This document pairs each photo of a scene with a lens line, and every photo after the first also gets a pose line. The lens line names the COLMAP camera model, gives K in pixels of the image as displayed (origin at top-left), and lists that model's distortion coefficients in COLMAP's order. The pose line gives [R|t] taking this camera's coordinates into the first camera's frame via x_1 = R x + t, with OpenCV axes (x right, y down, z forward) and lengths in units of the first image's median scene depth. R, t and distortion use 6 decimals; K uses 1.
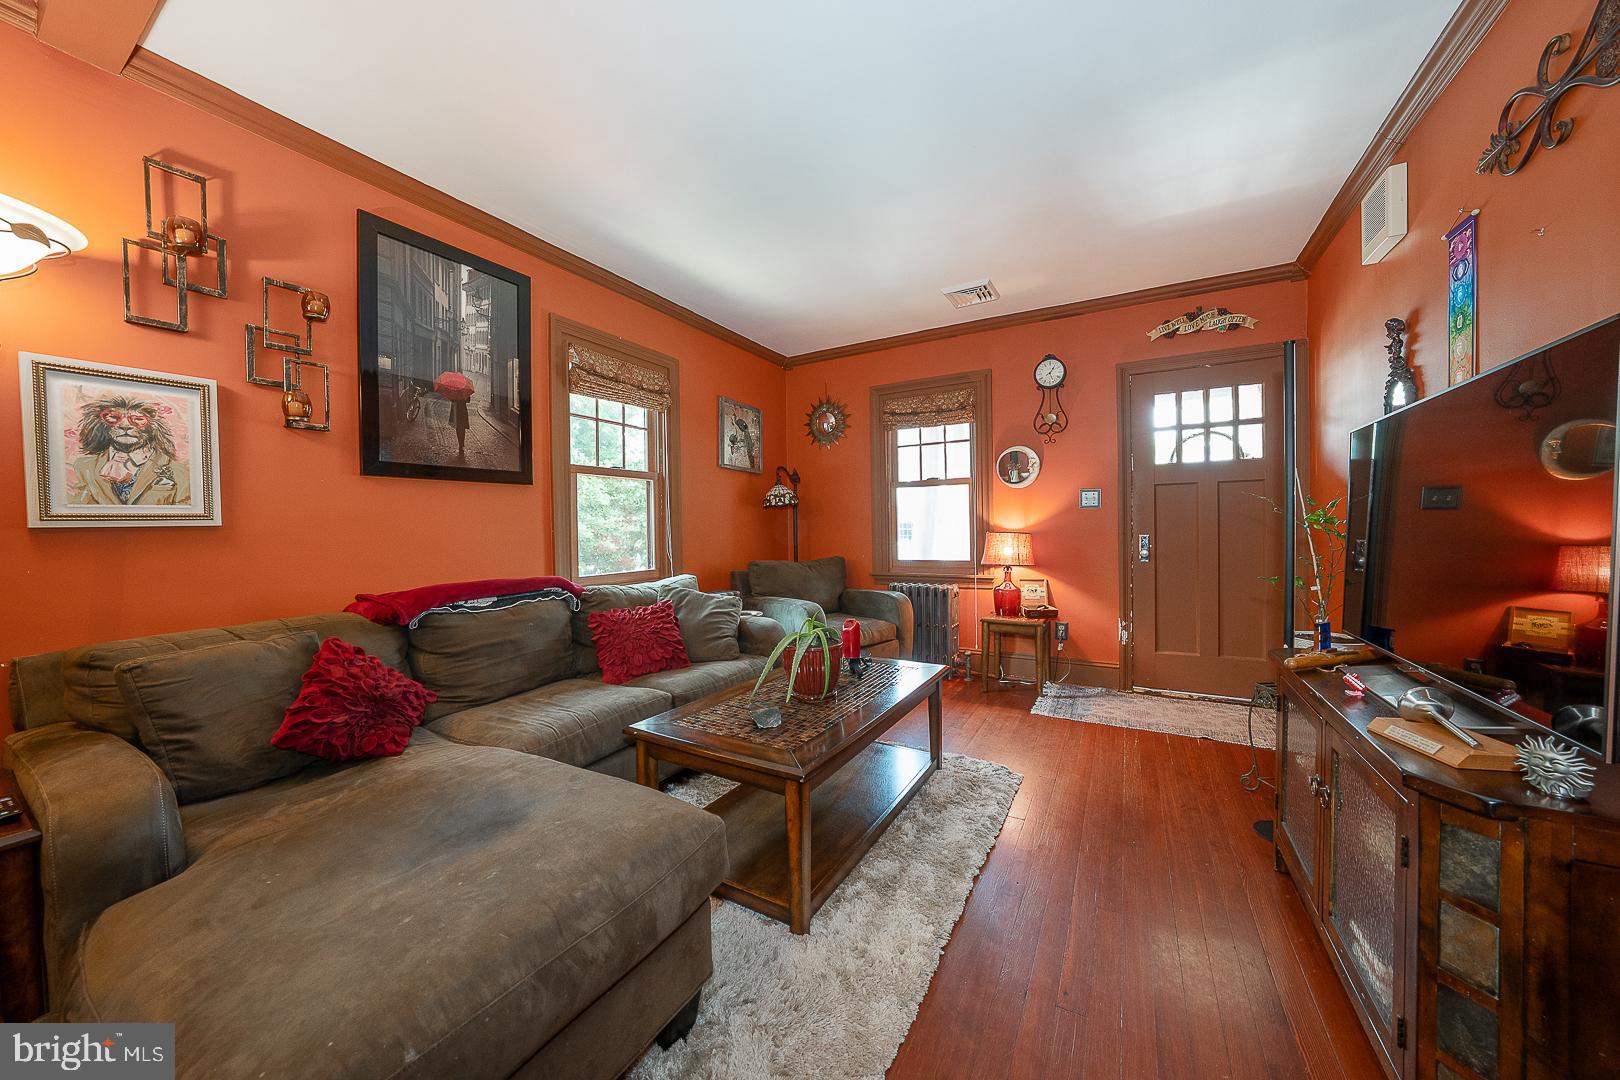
lens RADIAL K [[557.9, 0, 809.4], [0, 557.9, 535.2], [0, 0, 1]] dist [-0.015559, 0.001103]
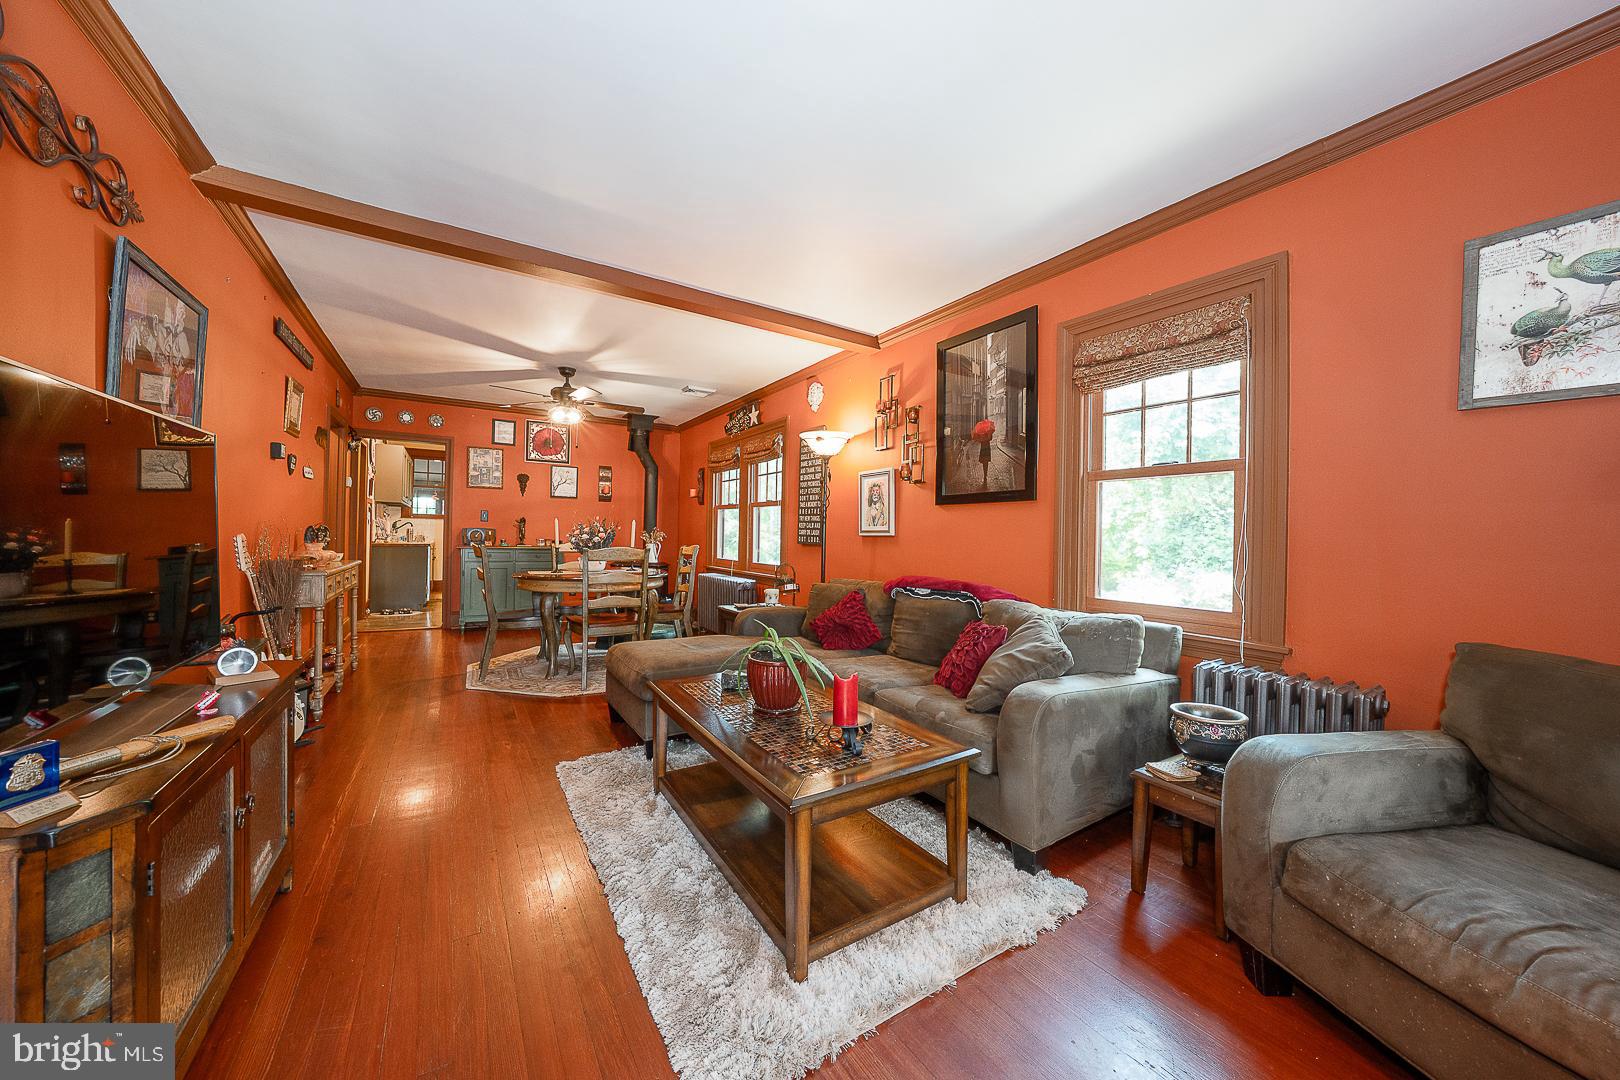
lens RADIAL K [[557.9, 0, 810.6], [0, 557.9, 534.5], [0, 0, 1]] dist [-0.015559, 0.001103]
pose [[-0.459669, 0.005511, -0.888073, 0.701540], [-0.025250, 0.999495, 0.019272, -0.038343], [0.887731, 0.031283, -0.459298, 1.219212]]
